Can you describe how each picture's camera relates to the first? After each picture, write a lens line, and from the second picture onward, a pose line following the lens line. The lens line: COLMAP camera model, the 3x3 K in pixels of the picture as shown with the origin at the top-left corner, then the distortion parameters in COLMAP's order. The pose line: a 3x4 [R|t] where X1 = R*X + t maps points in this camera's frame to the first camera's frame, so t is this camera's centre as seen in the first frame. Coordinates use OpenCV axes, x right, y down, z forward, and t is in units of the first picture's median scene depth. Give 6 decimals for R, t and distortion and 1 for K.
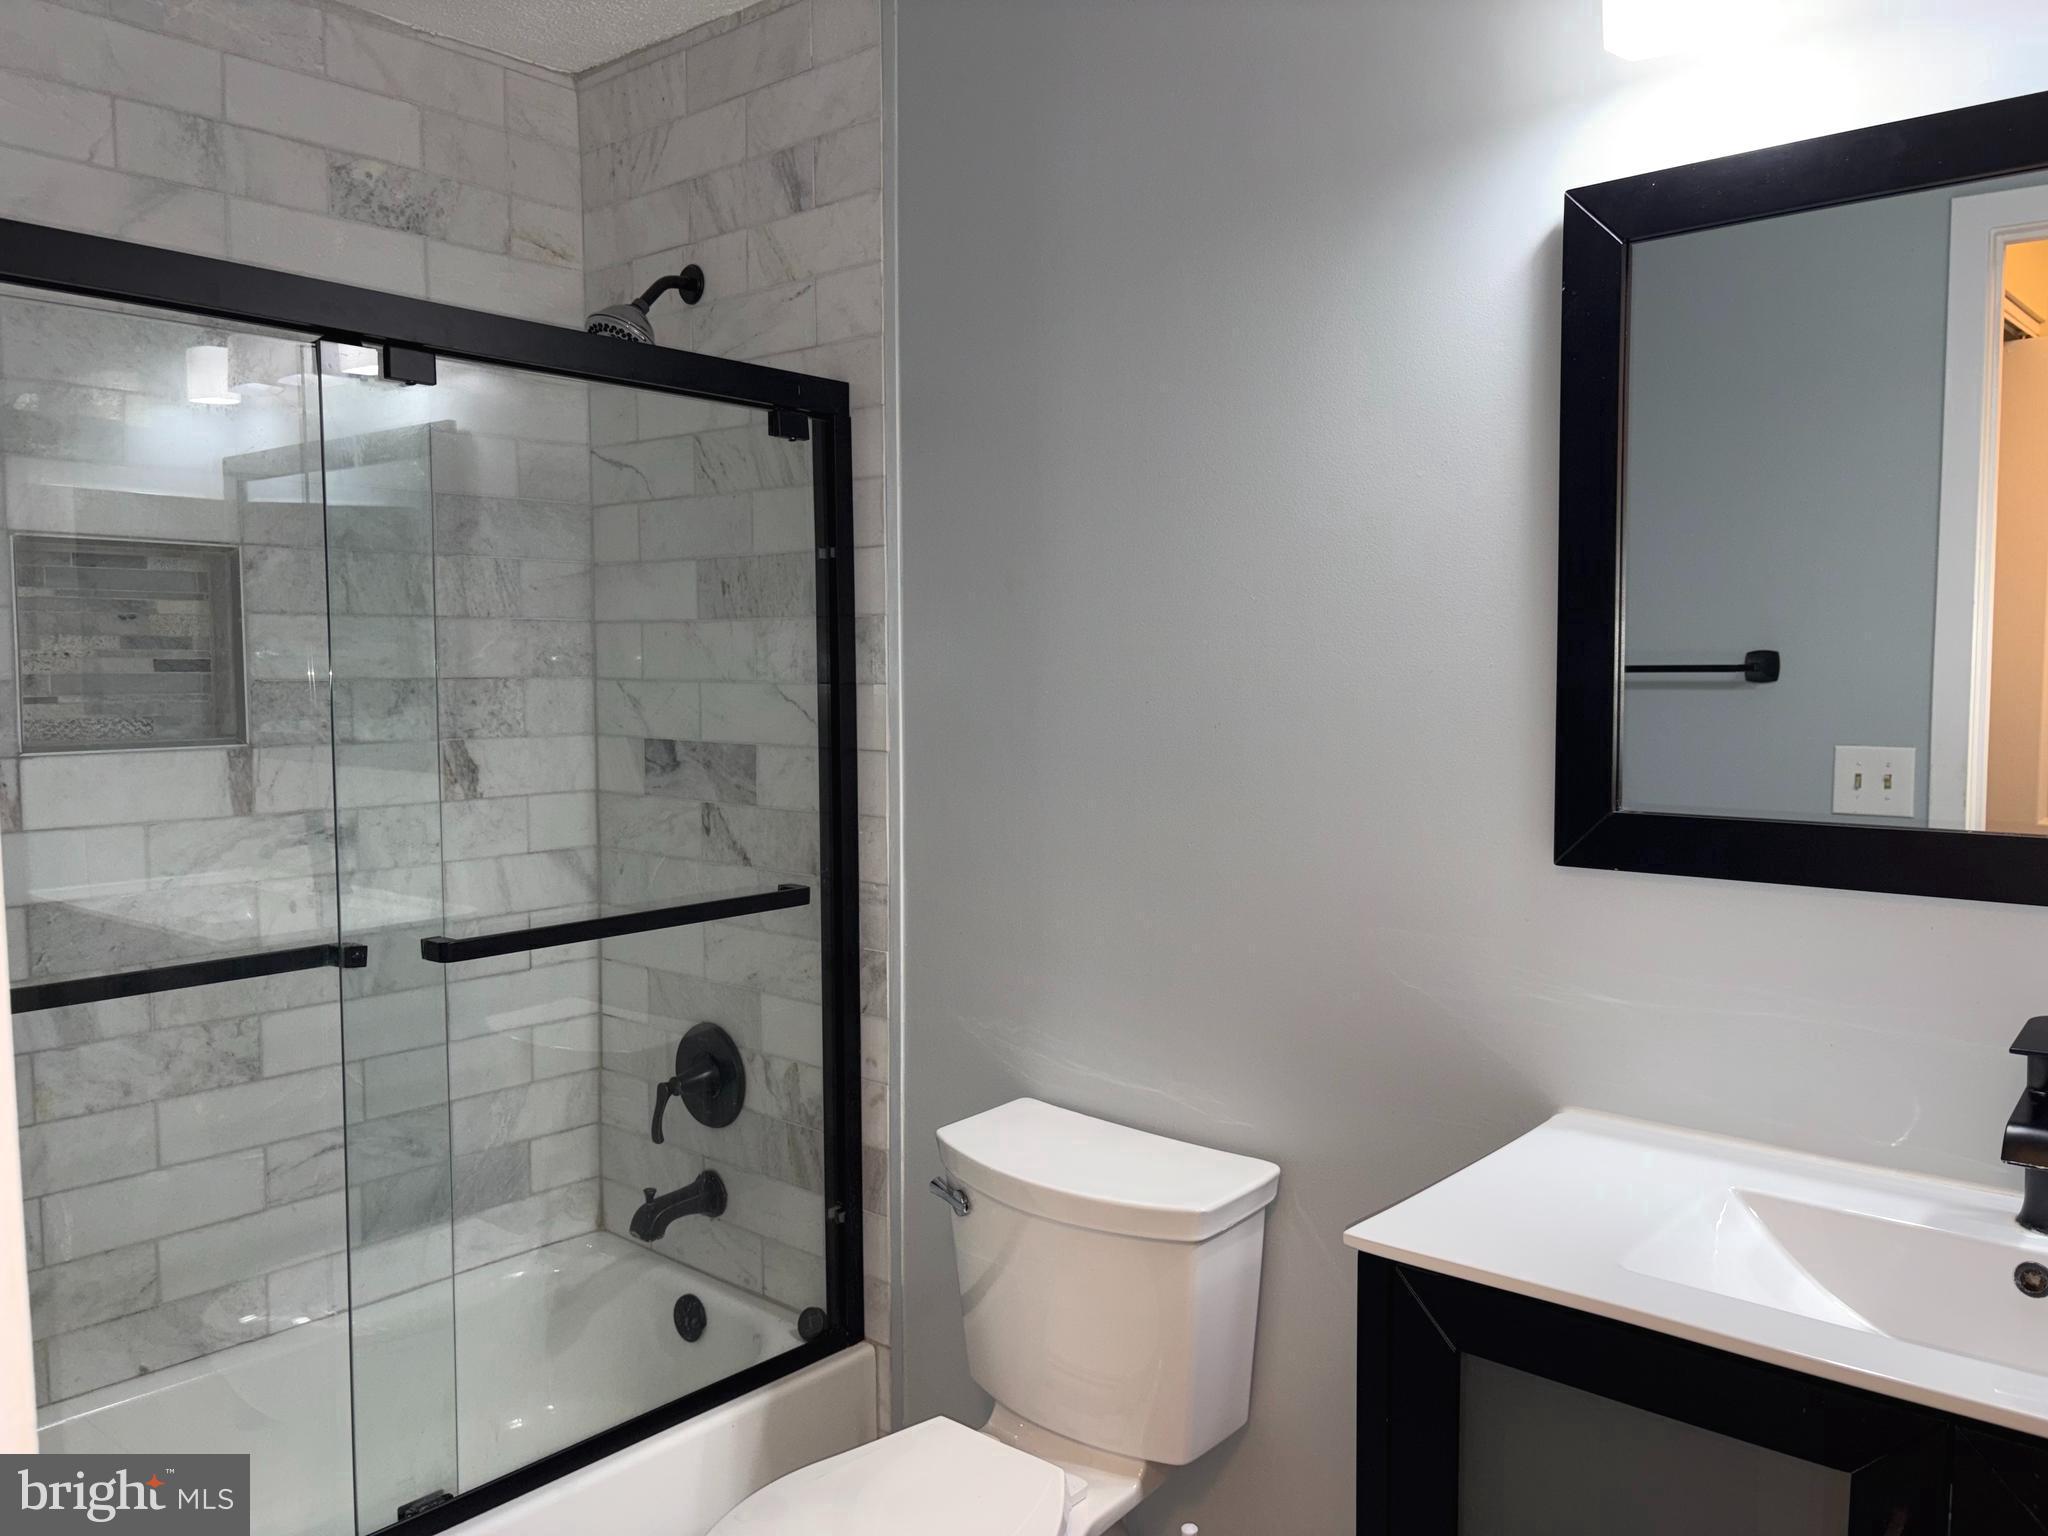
lens RADIAL K [[1545.0, 0, 1042.0], [0, 1545.0, 761.2], [0, 0, 1]] dist [0.046327, -0.051418]
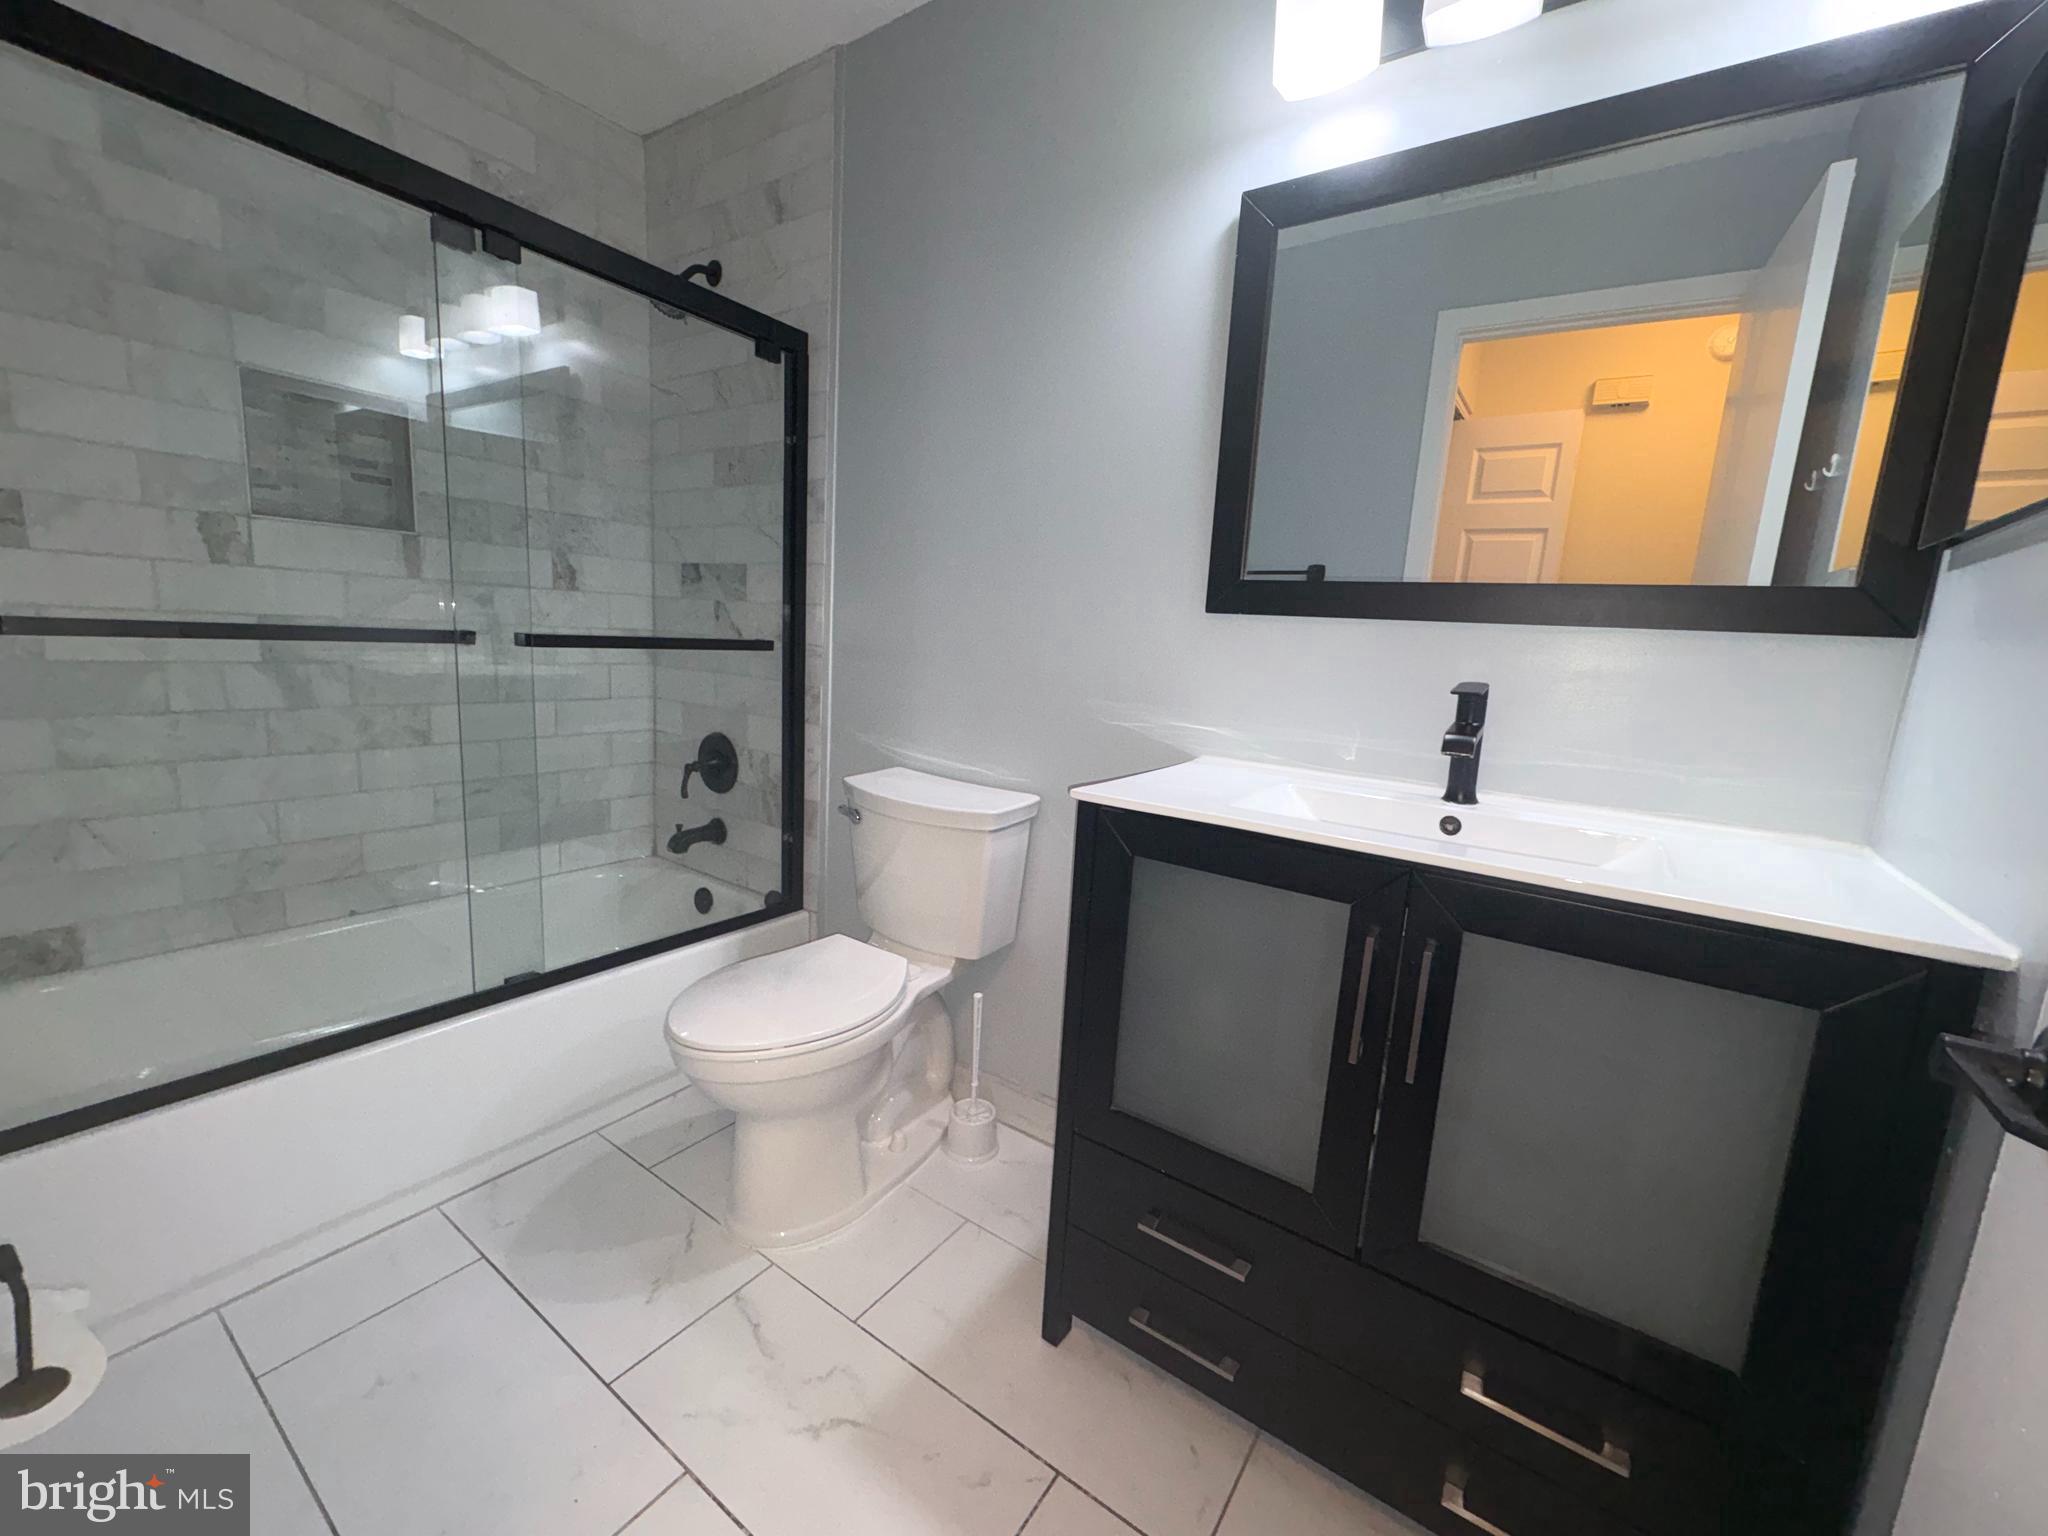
lens RADIAL K [[811.6, 0, 1035.1], [0, 811.6, 759.9], [0, 0, 1]] dist [-0.001650, 0.000882]
pose [[0.991723, 0.043817, 0.120689, 0.028234], [-0.055000, 0.994336, 0.090940, 0.108508], [-0.116020, -0.096826, 0.988516, 0.080854]]
